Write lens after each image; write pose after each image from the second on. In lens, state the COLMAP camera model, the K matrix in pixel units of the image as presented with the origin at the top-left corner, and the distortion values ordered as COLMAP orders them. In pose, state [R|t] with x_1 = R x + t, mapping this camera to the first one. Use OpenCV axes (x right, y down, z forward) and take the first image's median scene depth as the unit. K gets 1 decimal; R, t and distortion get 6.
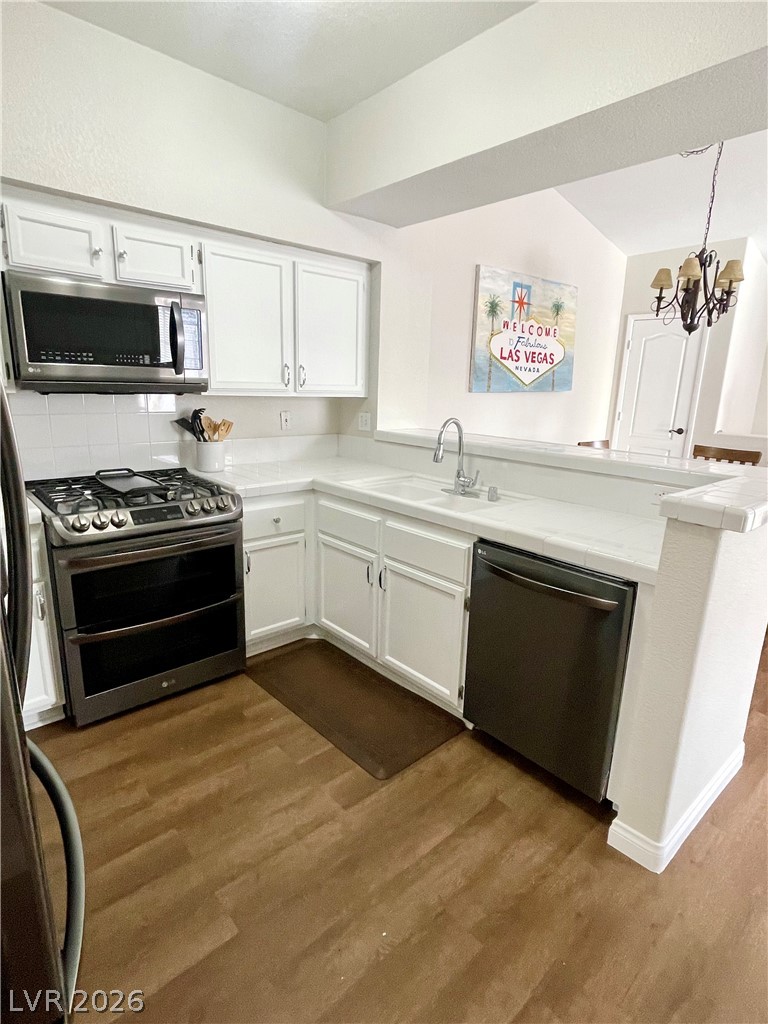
lens RADIAL K [[540.1, 0, 389.4], [0, 540.1, 512.4], [0, 0, 1]] dist [-0.003531, 0.000174]
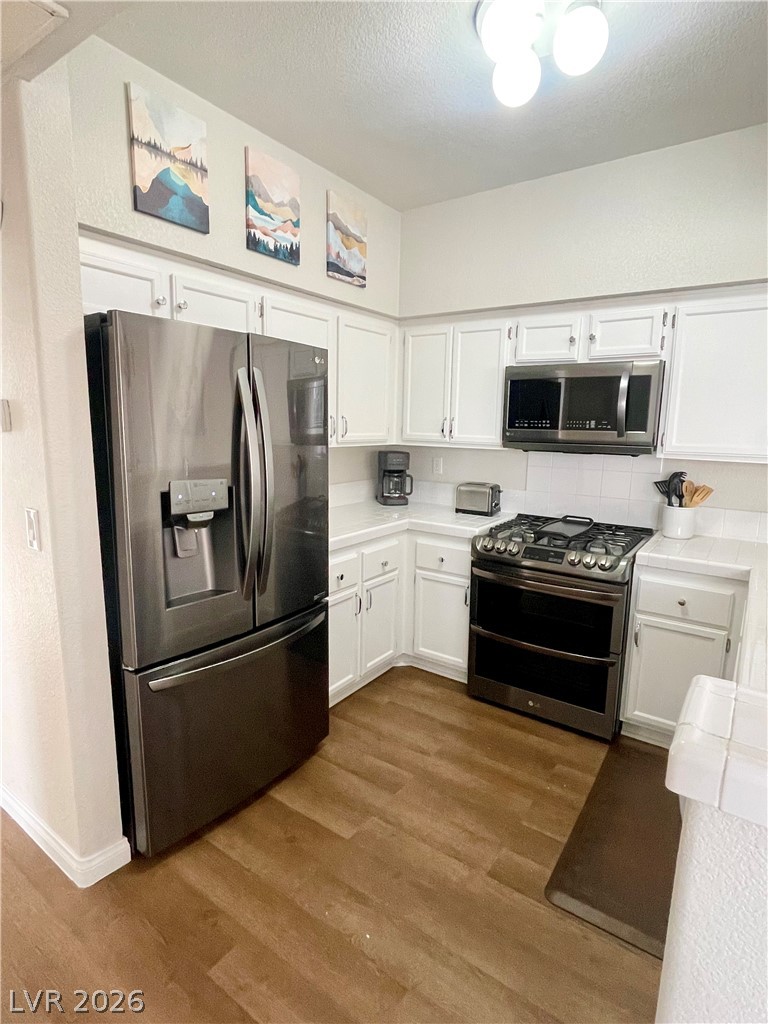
lens RADIAL K [[540.1, 0, 388.8], [0, 540.1, 513.5], [0, 0, 1]] dist [-0.003531, 0.000174]
pose [[0.222744, 0.135655, -0.965393, 0.594224], [-0.237151, 0.968064, 0.081313, -0.096110], [0.945592, 0.210832, 0.247801, 0.368158]]
